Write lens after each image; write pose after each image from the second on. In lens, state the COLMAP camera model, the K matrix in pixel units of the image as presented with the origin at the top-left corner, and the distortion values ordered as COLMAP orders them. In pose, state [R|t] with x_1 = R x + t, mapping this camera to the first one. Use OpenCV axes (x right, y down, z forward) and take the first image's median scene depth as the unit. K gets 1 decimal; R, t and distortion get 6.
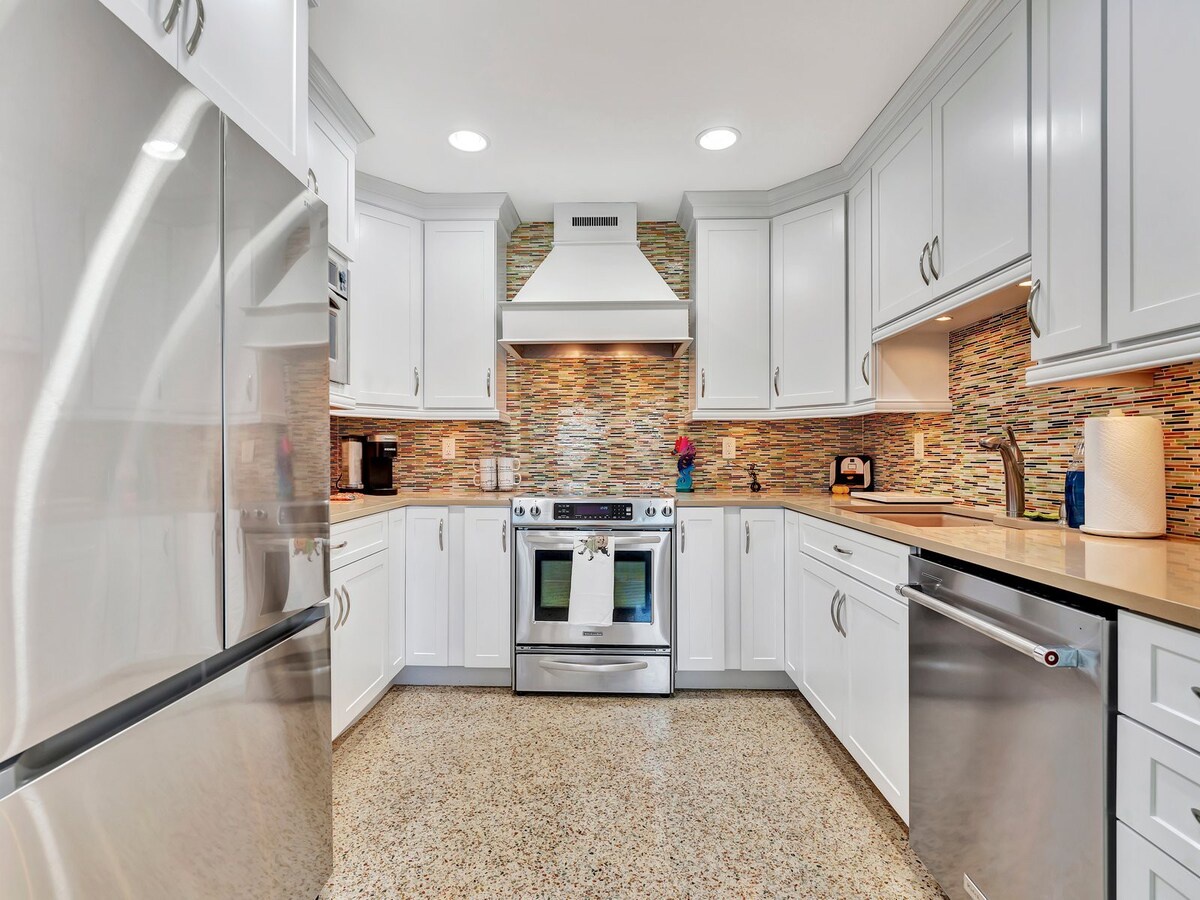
lens RADIAL K [[548.4, 0, 600.0], [0, 548.4, 450.0], [0, 0, 1]] dist [-0.000171, -0.000113]
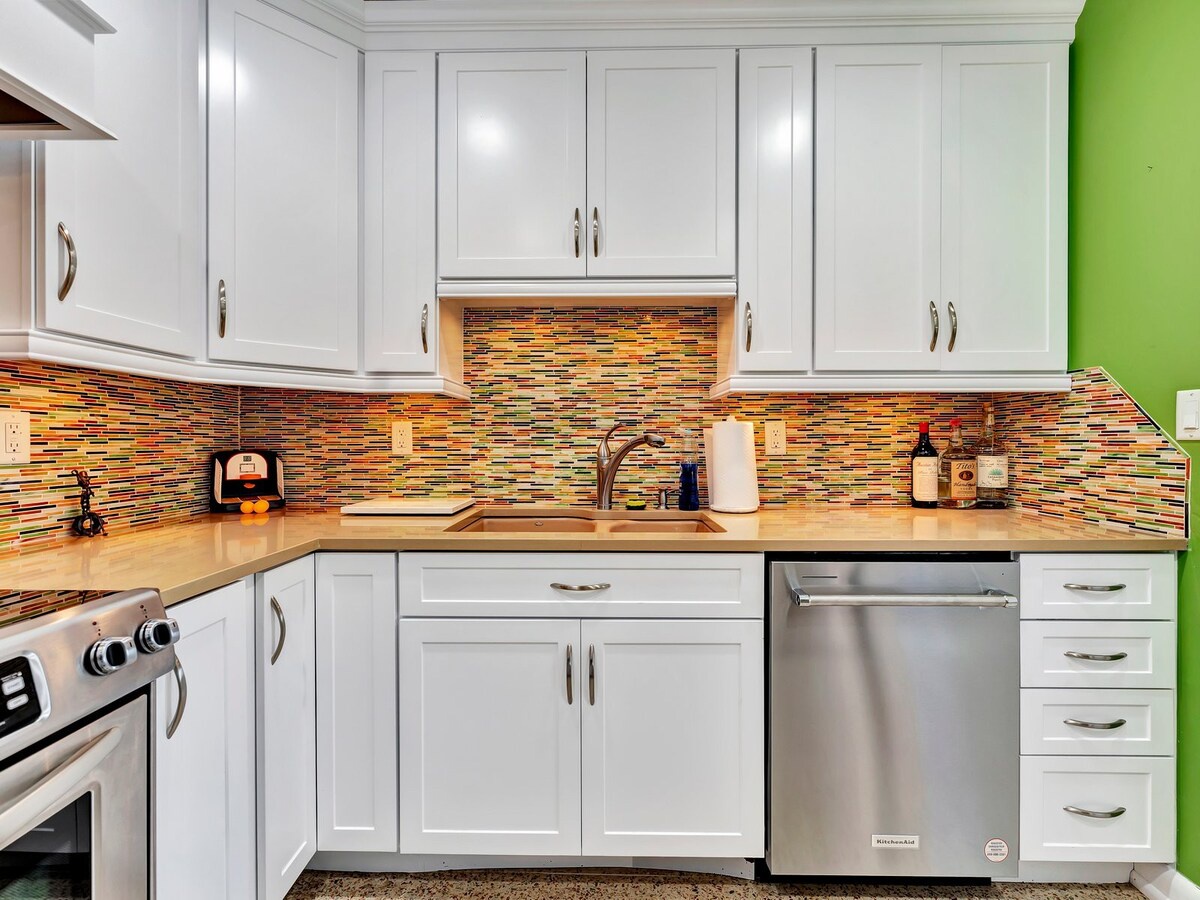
lens RADIAL K [[535.5, 0, 597.1], [0, 535.5, 444.7], [0, 0, 1]] dist [-0.000412, -0.000196]
pose [[0.001176, -0.008081, 0.999967, -0.211881], [-0.009509, 0.999922, 0.008092, -0.007336], [-0.999954, -0.009518, 0.001099, 0.799717]]
